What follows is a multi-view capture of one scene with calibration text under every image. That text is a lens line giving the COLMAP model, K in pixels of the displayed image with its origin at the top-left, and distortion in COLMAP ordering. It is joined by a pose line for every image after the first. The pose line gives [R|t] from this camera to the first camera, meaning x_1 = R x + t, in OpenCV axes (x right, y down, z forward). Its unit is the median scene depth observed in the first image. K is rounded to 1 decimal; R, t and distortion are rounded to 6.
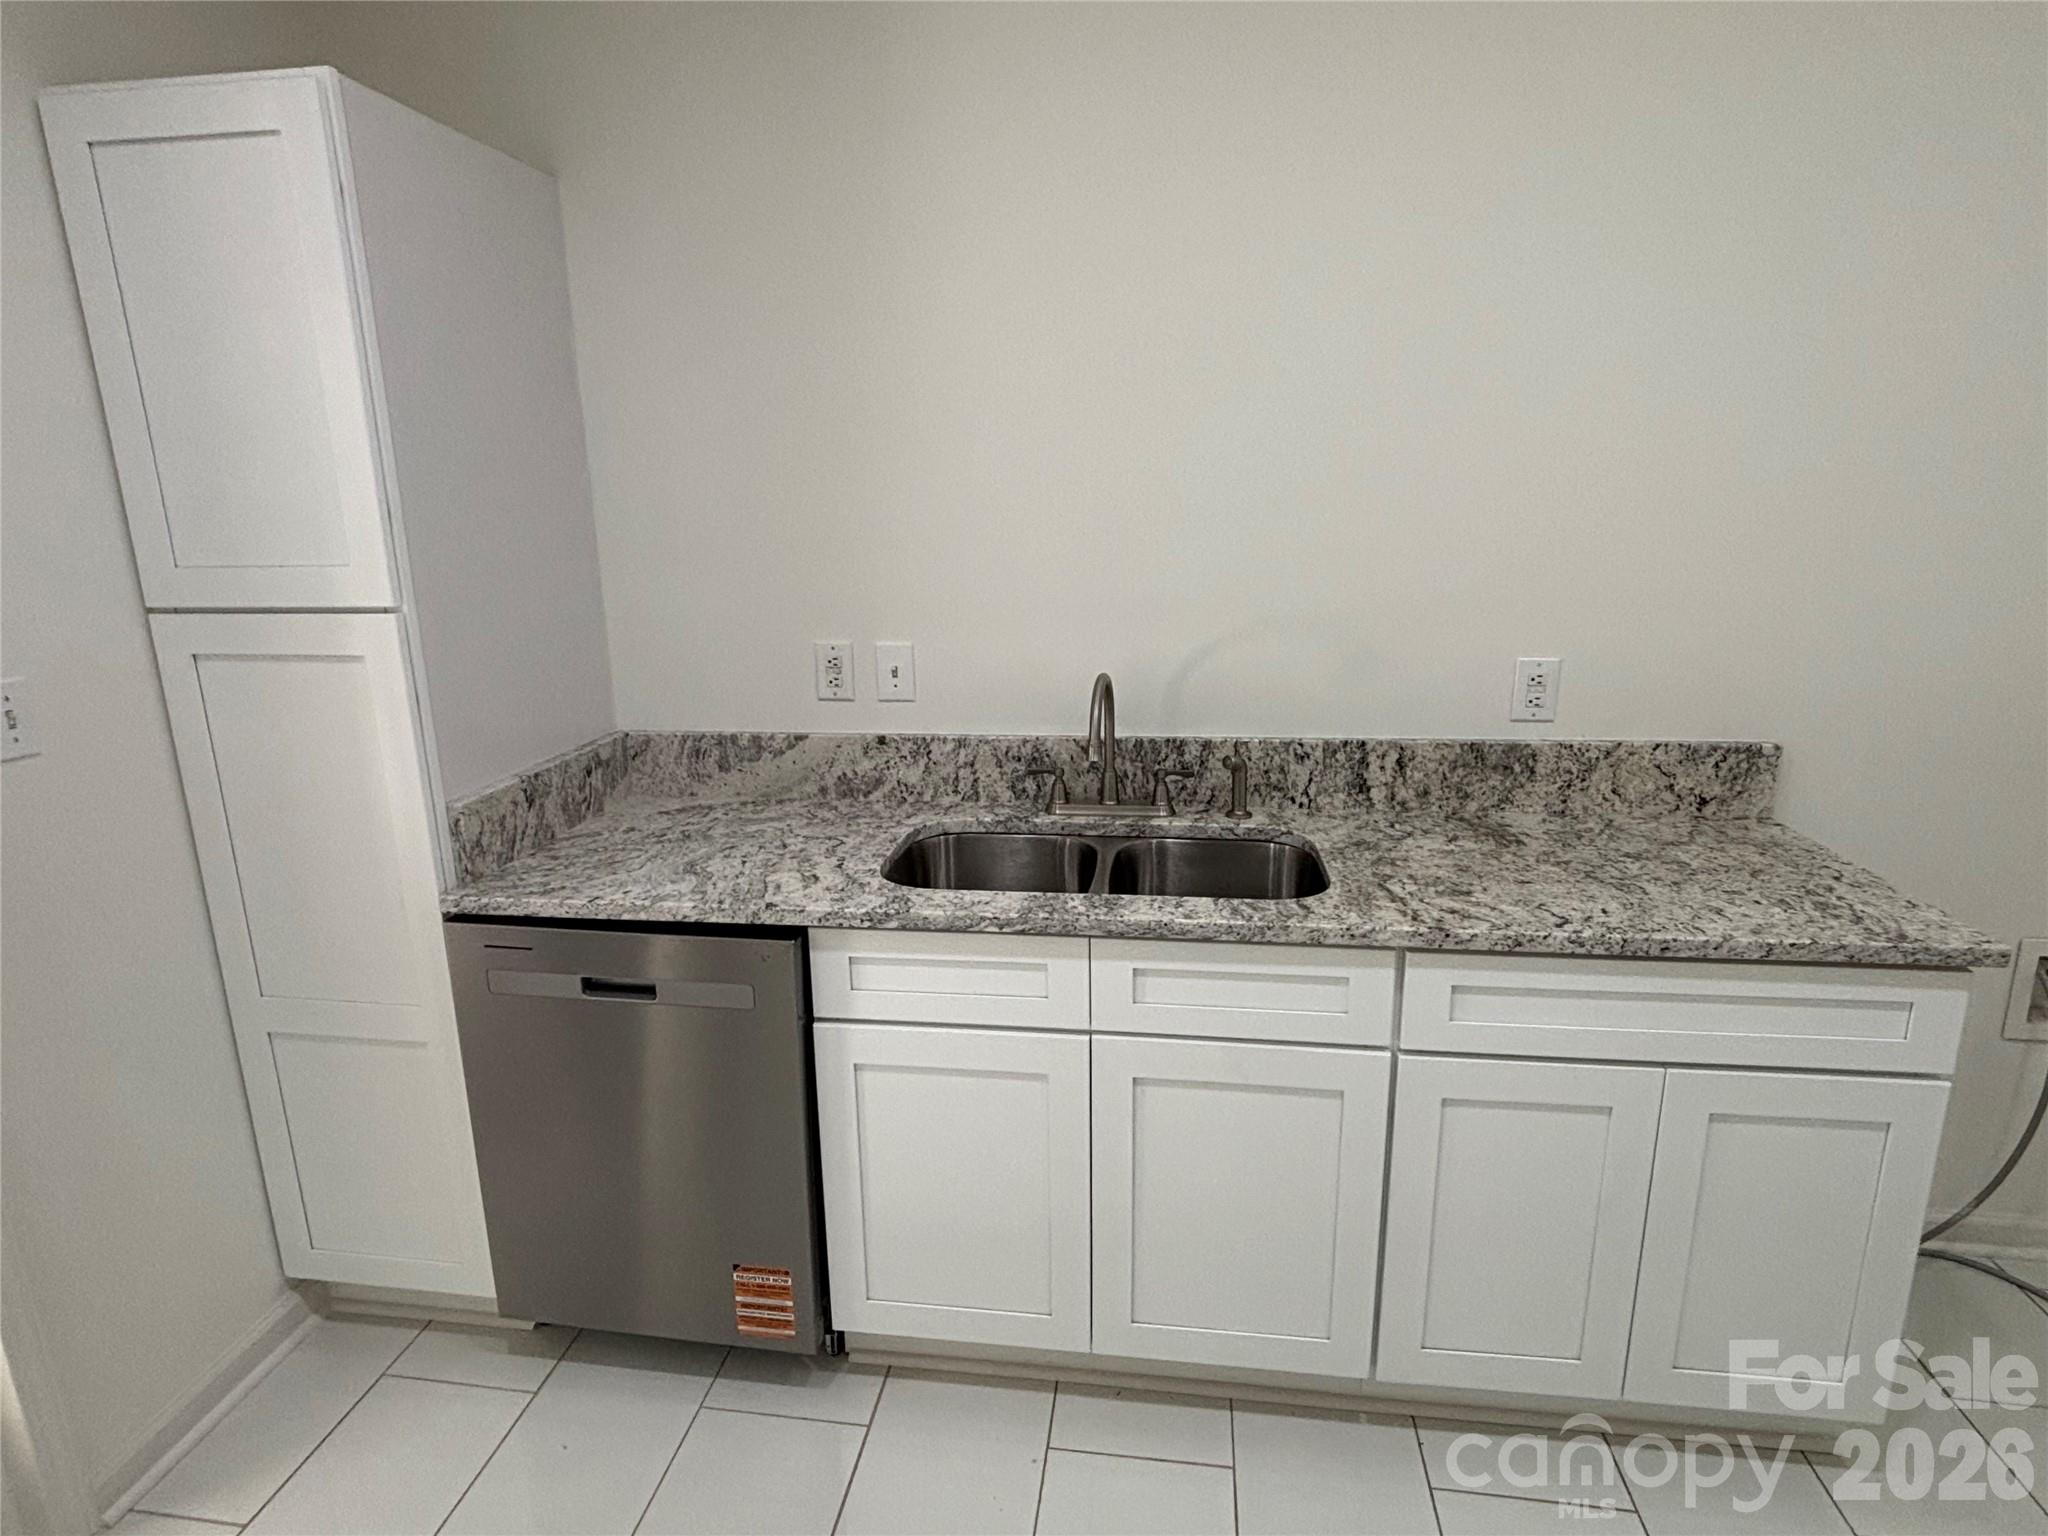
lens RADIAL K [[1097.2, 0, 1021.4], [0, 1097.2, 758.8], [0, 0, 1]] dist [-0.003477, -0.003344]
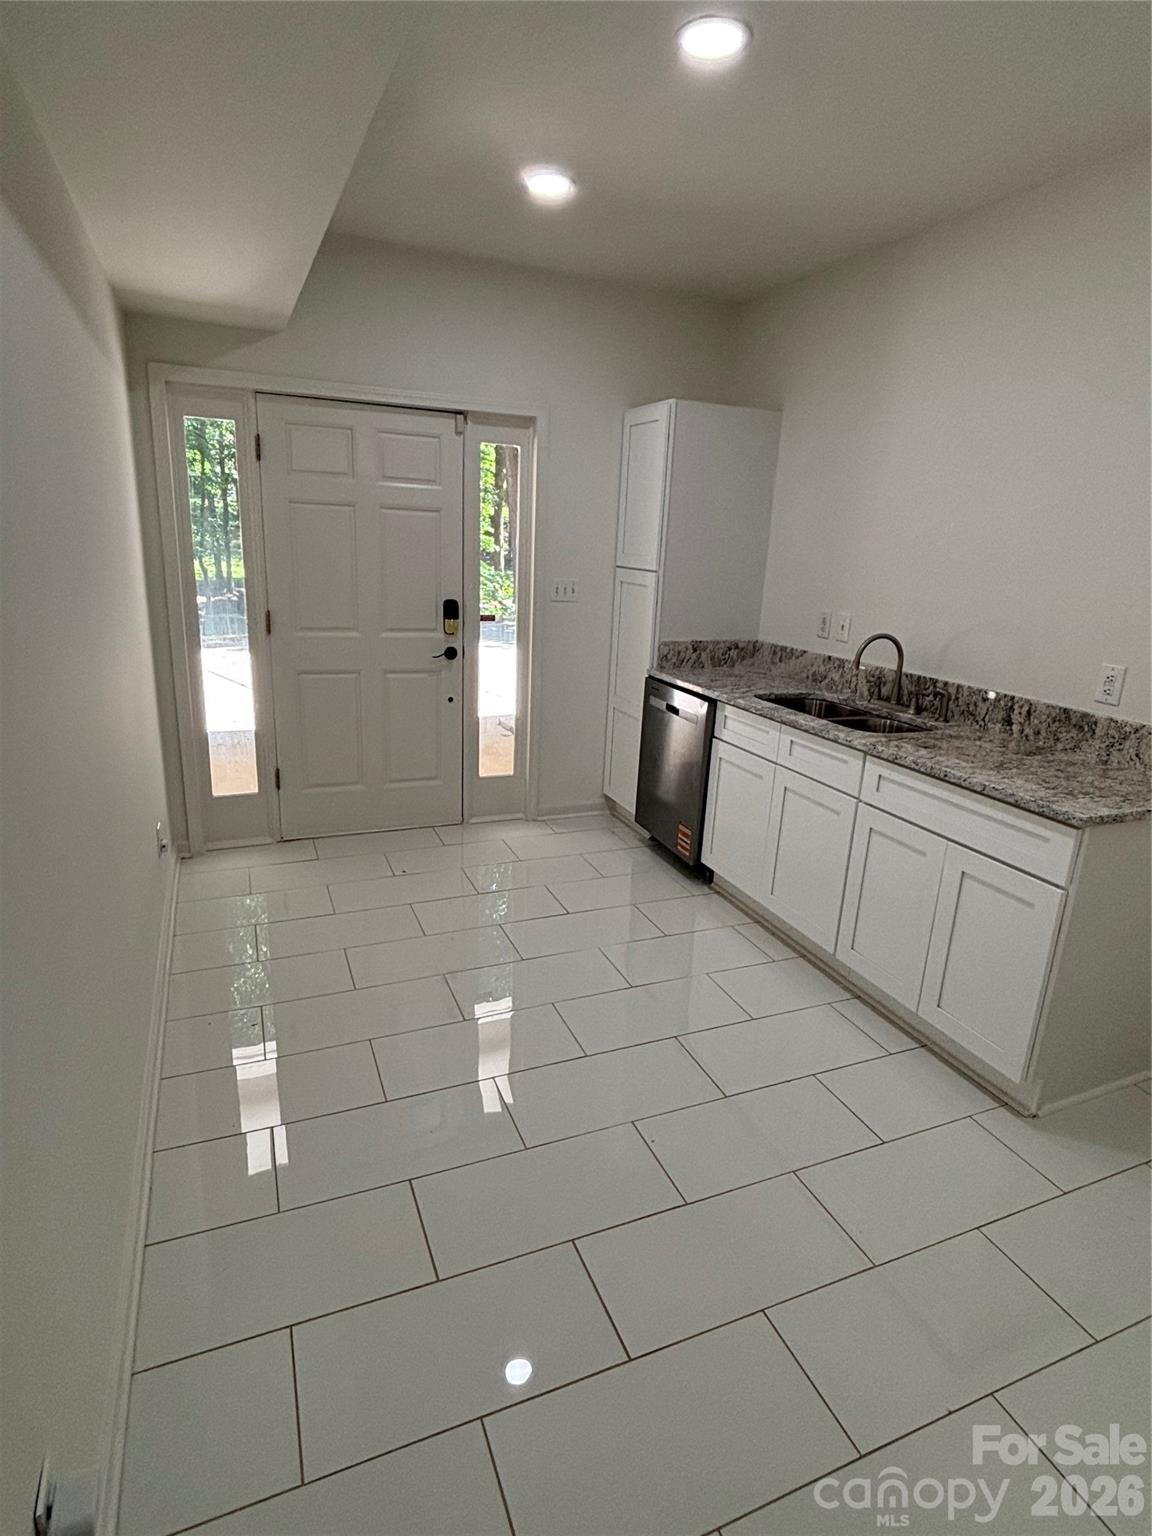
lens RADIAL K [[822.9, 0, 576.6], [0, 822.9, 771.1], [0, 0, 1]] dist [-0.003477, -0.003344]
pose [[0.518603, 0.276252, -0.809157, 1.073822], [-0.253267, 0.953528, 0.163217, 0.062453], [0.816643, 0.120288, 0.564468, -0.336016]]
